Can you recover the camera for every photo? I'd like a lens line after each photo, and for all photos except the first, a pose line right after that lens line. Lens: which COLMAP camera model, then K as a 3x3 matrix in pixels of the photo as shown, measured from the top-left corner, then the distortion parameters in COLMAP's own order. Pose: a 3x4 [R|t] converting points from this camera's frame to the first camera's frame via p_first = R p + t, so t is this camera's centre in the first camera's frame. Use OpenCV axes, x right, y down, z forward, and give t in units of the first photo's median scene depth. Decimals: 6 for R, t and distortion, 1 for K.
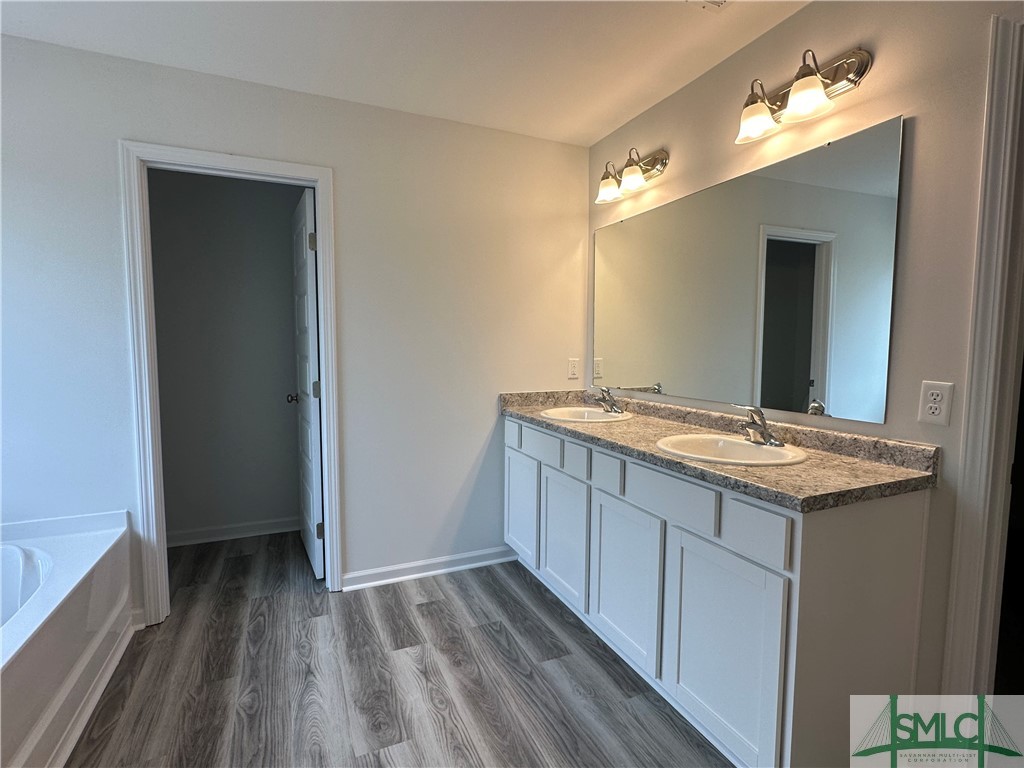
lens RADIAL K [[498.3, 0, 512.0], [0, 498.3, 384.0], [0, 0, 1]] dist [-0.003356, -0.000385]
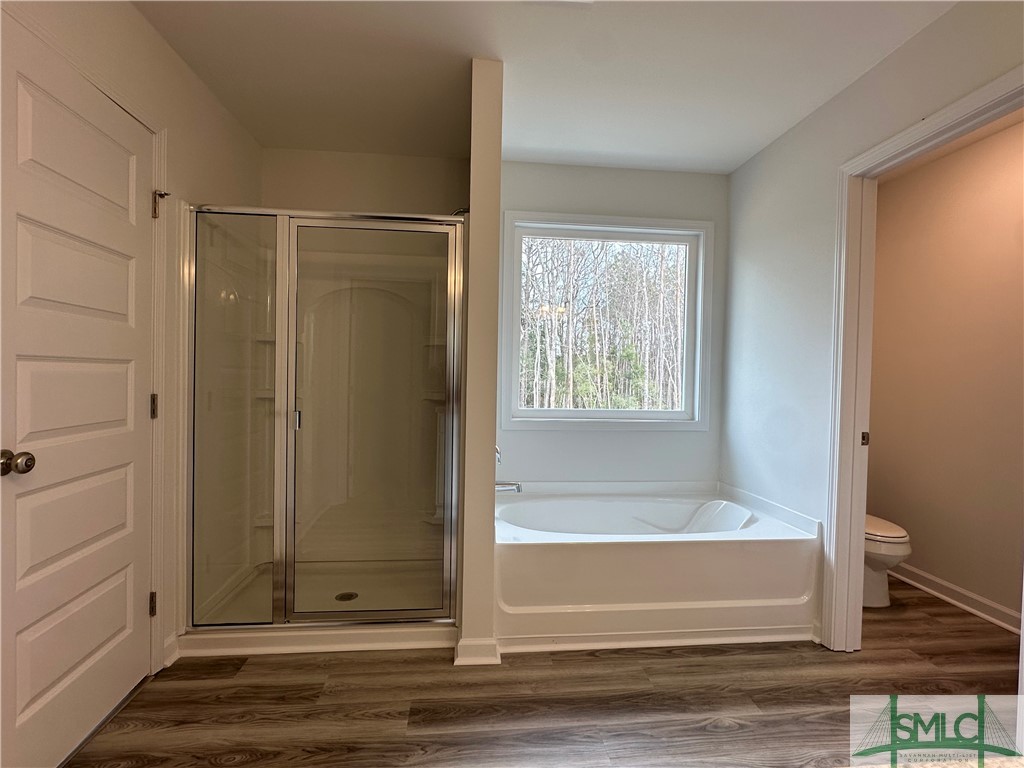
lens RADIAL K [[498.3, 0, 512.0], [0, 498.3, 384.0], [0, 0, 1]] dist [-0.003356, -0.000385]
pose [[-0.308928, 0.007231, -0.951058, 0.400539], [-0.096634, 0.994558, 0.038951, -0.008376], [0.946163, 0.103938, -0.306548, 0.669434]]
